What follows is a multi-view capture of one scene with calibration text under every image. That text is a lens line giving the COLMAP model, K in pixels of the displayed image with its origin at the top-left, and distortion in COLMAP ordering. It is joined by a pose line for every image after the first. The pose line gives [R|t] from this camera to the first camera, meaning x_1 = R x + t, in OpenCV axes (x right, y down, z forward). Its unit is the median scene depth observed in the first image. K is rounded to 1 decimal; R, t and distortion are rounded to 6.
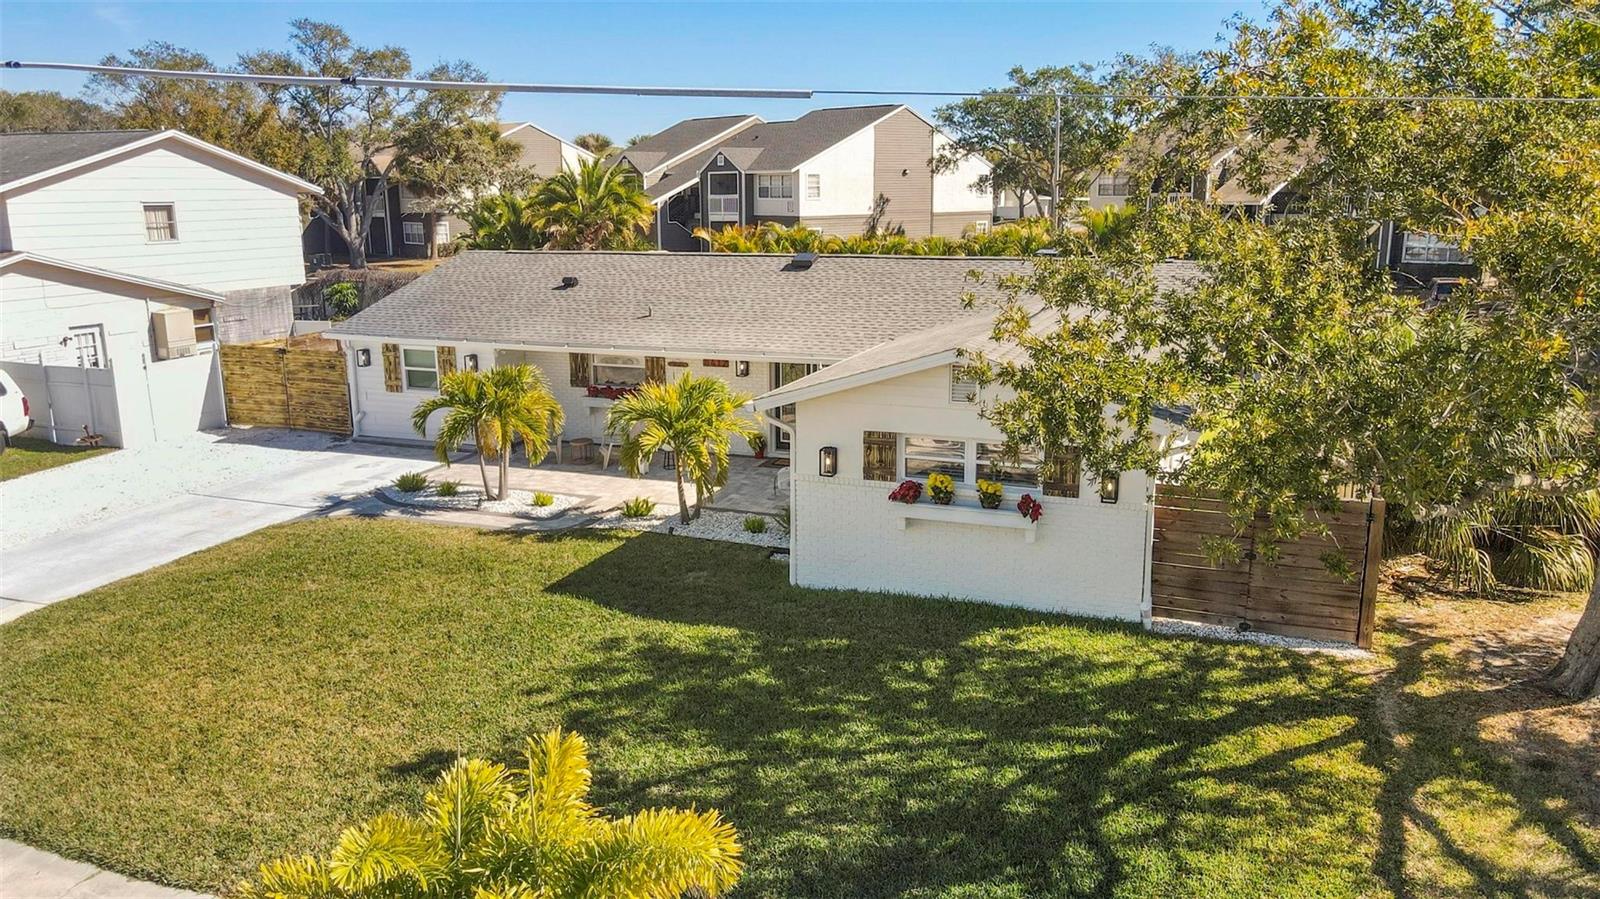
lens RADIAL K [[1186.4, 0, 804.2], [0, 1186.4, 448.7], [0, 0, 1]] dist [0.001495, 0.009558]
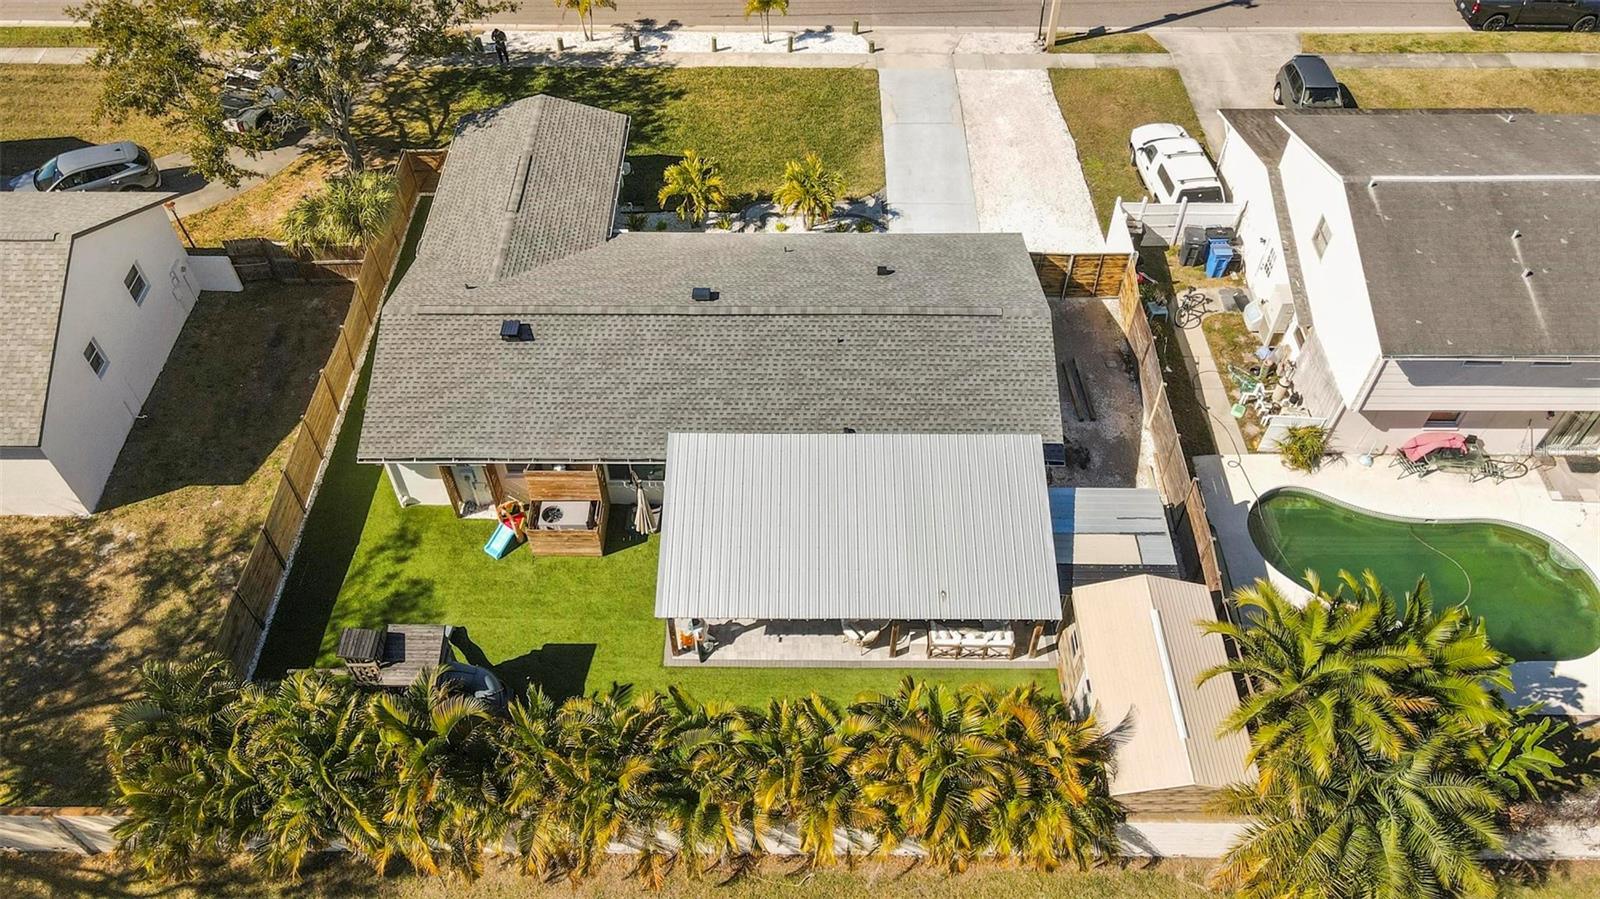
lens RADIAL K [[1186.4, 0, 802.2], [0, 1186.4, 444.1], [0, 0, 1]] dist [0.001495, 0.009558]
pose [[-0.930299, 0.283109, -0.233224, 0.402691], [-0.075476, 0.474477, 0.877026, -1.982584], [0.358953, 0.833499, -0.420037, 2.810375]]
